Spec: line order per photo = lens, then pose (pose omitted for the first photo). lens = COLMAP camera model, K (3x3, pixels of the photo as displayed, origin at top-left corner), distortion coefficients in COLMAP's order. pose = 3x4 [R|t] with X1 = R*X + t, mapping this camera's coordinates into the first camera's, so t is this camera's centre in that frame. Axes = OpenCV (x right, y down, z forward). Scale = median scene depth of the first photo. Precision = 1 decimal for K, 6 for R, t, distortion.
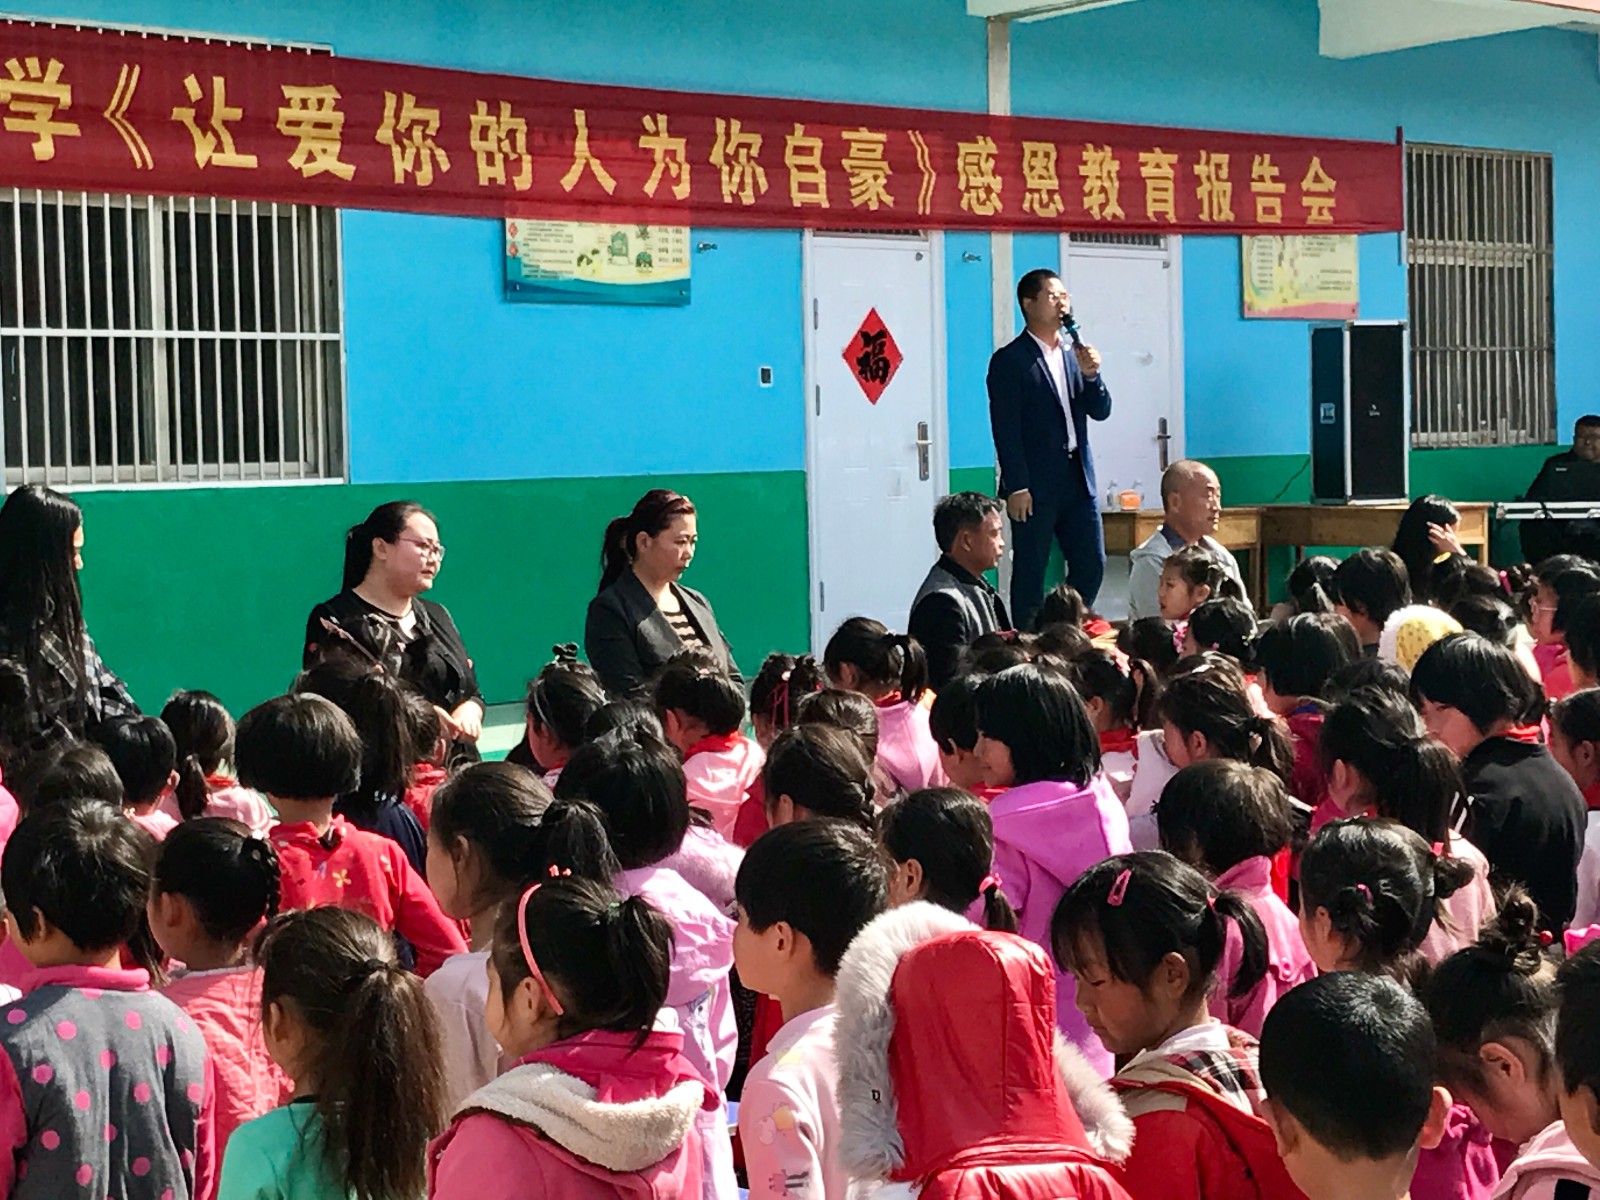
lens RADIAL K [[4549.2, 0, 800.0], [0, 4549.2, 600.0], [0, 0, 1]] dist [0.079084, 1.023012]
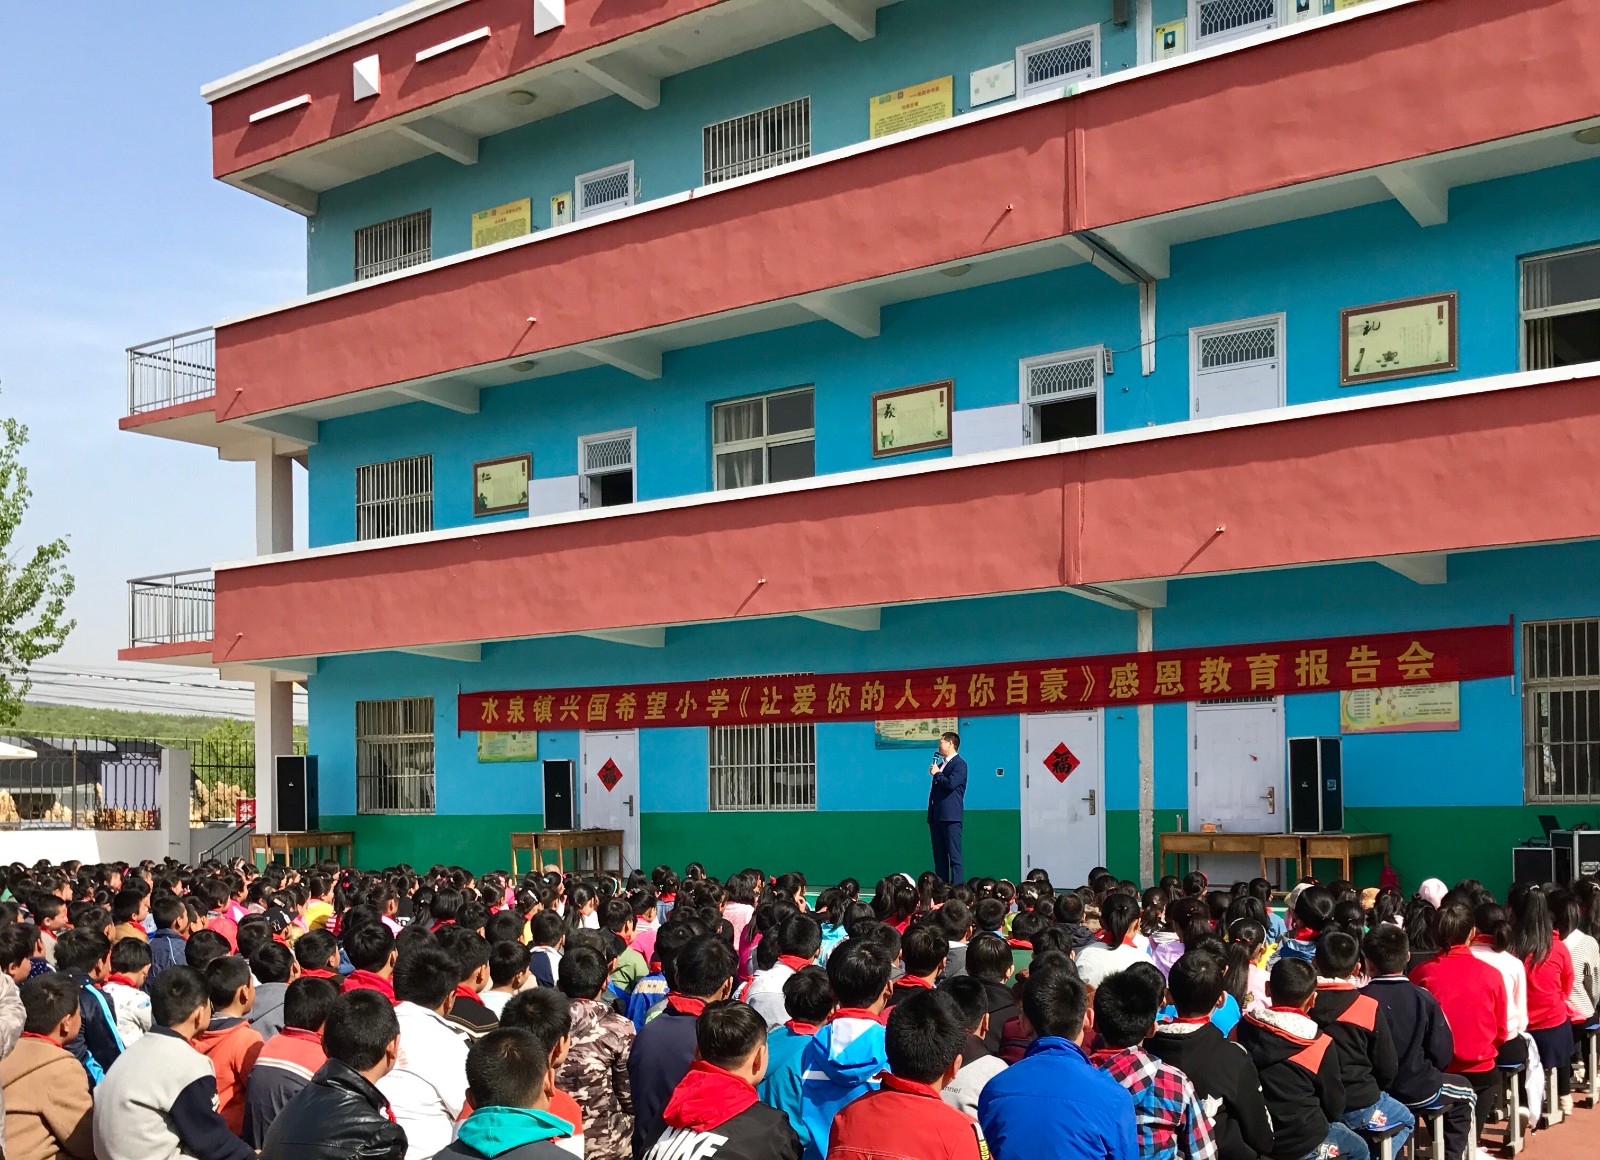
lens RADIAL K [[1690.5, 0, 800.0], [0, 1690.5, 580.0], [0, 0, 1]] dist [0.007808, 0.023547]
pose [[-0.071962, -0.116130, -0.990624, 0.929070], [-0.028626, 0.993030, -0.114332, -0.043850], [0.996997, 0.020130, -0.074784, 0.938881]]
